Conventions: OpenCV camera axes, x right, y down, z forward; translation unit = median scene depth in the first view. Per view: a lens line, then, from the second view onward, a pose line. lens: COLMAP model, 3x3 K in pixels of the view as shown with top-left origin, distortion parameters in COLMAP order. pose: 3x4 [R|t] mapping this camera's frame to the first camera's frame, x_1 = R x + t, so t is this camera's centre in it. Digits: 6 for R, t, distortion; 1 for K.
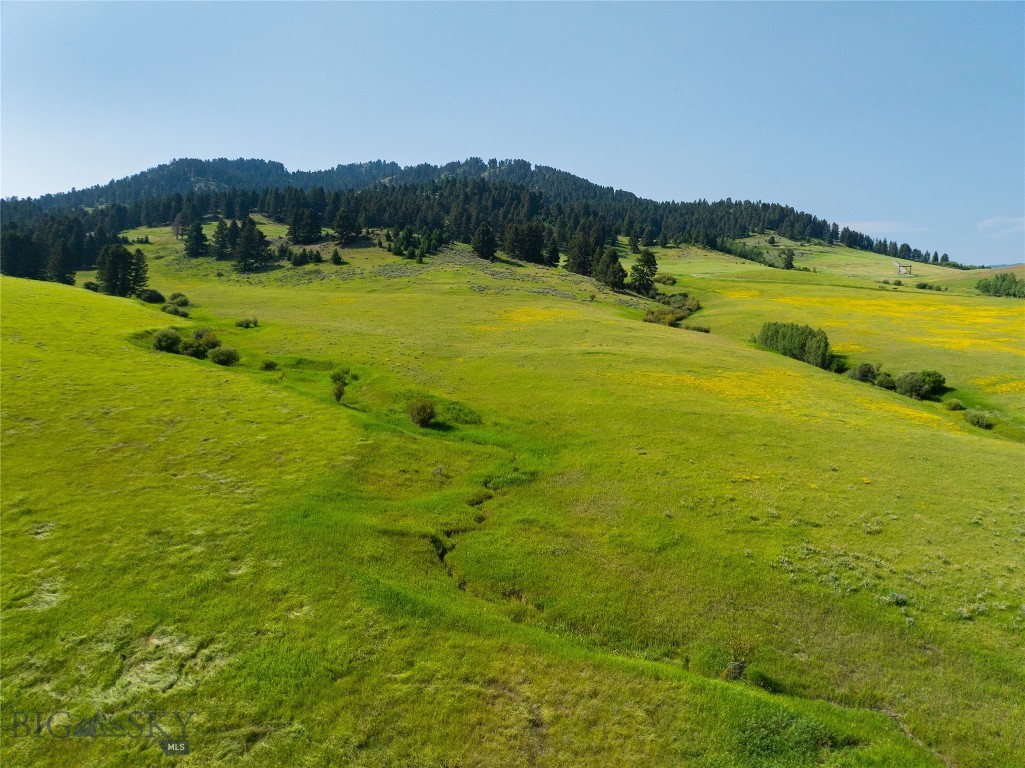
lens RADIAL K [[721.4, 0, 512.5], [0, 721.4, 384.0], [0, 0, 1]] dist [-0.042506, 0.011340]
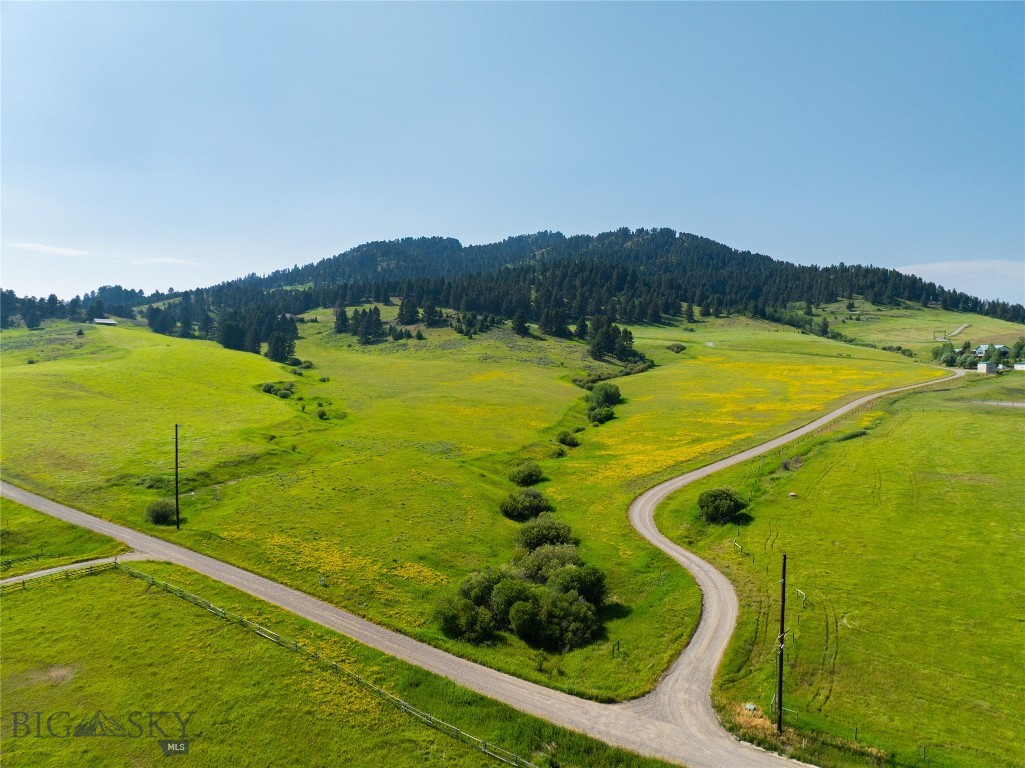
lens RADIAL K [[721.4, 0, 512.5], [0, 721.4, 384.0], [0, 0, 1]] dist [-0.042506, 0.011340]
pose [[0.963702, 0.014584, -0.266581, 0.216875], [-0.033791, 0.997140, -0.067605, 0.014043], [0.264833, 0.074159, 0.961439, -0.246002]]
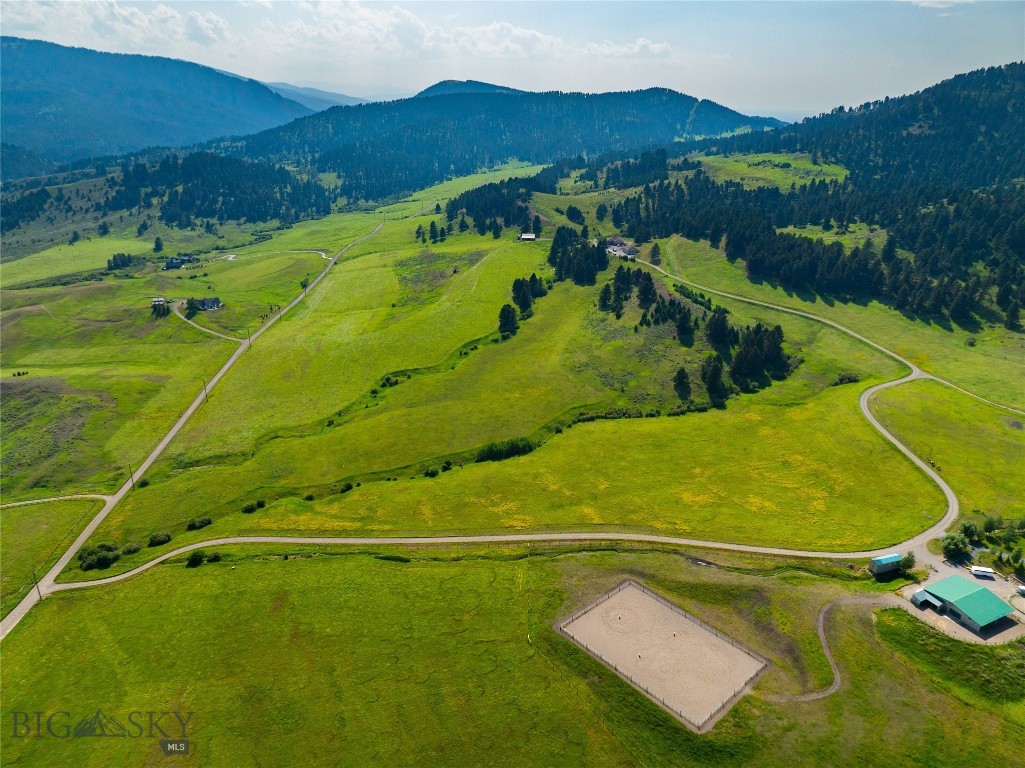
lens RADIAL K [[721.4, 0, 512.5], [0, 721.4, 384.0], [0, 0, 1]] dist [-0.042506, 0.011340]
pose [[0.329414, 0.341094, -0.880421, 0.846378], [-0.108640, 0.939966, 0.323515, -0.359473], [0.937914, -0.010921, 0.346695, 0.058764]]
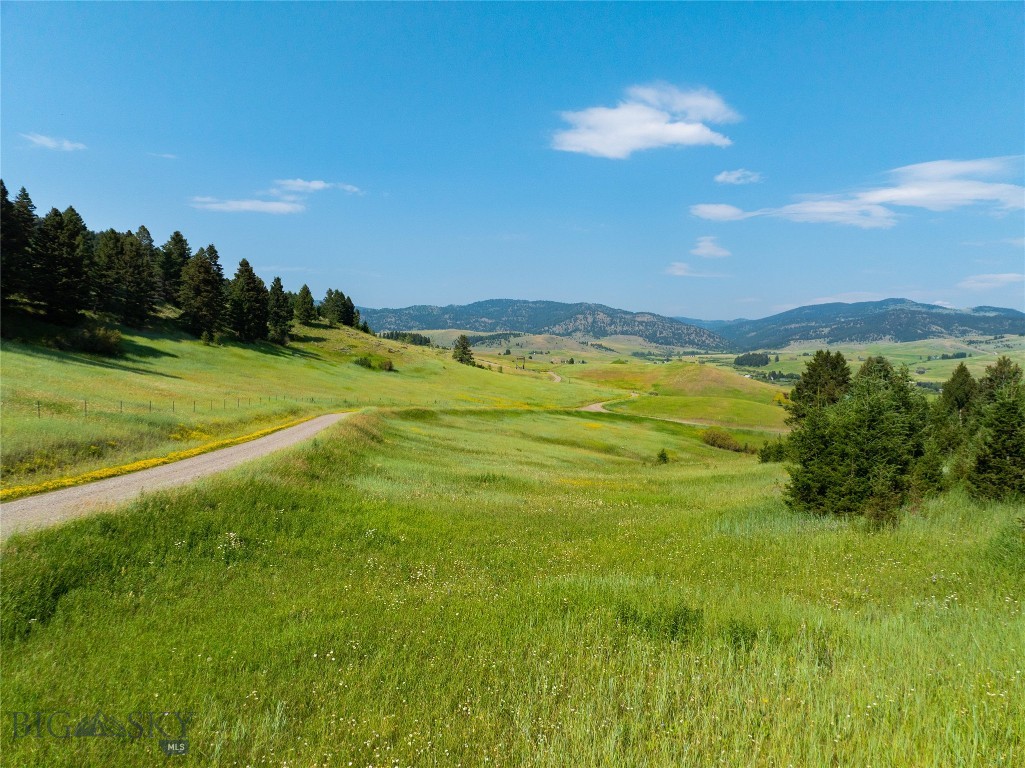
lens RADIAL K [[721.4, 0, 512.5], [0, 721.4, 384.0], [0, 0, 1]] dist [-0.042506, 0.011340]
pose [[0.369866, -0.045945, 0.927948, -0.180744], [0.091688, 0.995706, 0.012755, -0.155506], [-0.924550, 0.080364, 0.372490, 0.755961]]
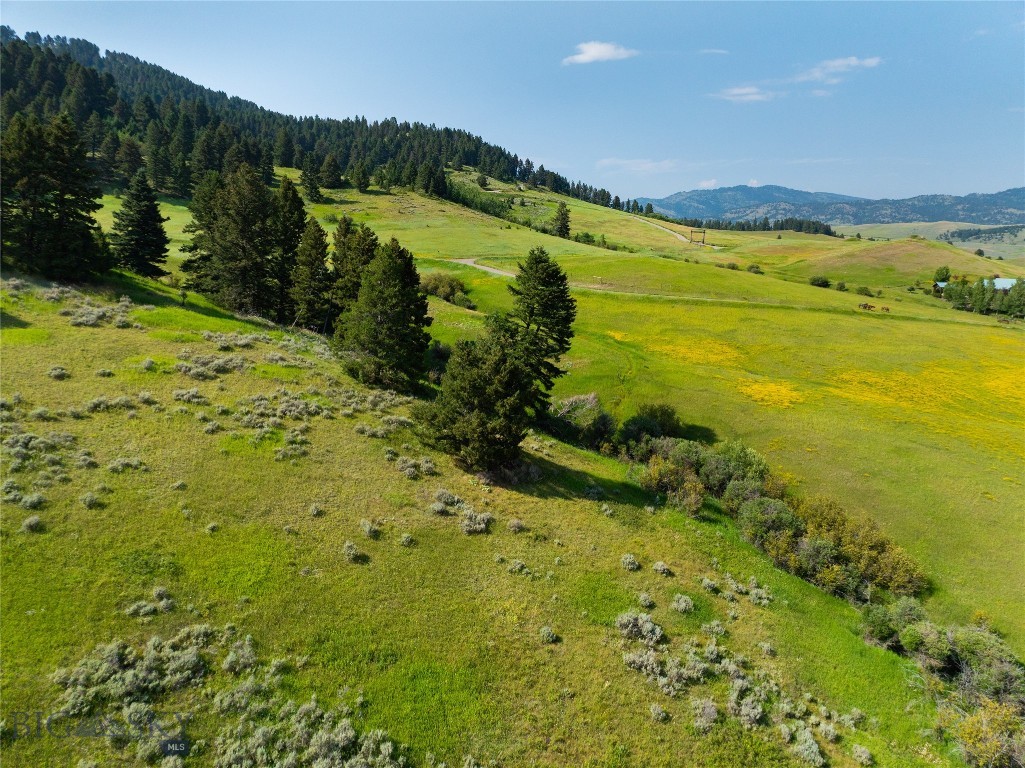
lens RADIAL K [[721.4, 0, 512.5], [0, 721.4, 384.0], [0, 0, 1]] dist [-0.042506, 0.011340]
pose [[0.868597, -0.089543, 0.487362, 0.028683], [0.041622, 0.993246, 0.108309, -0.104617], [-0.493768, -0.073792, 0.866457, 0.481330]]
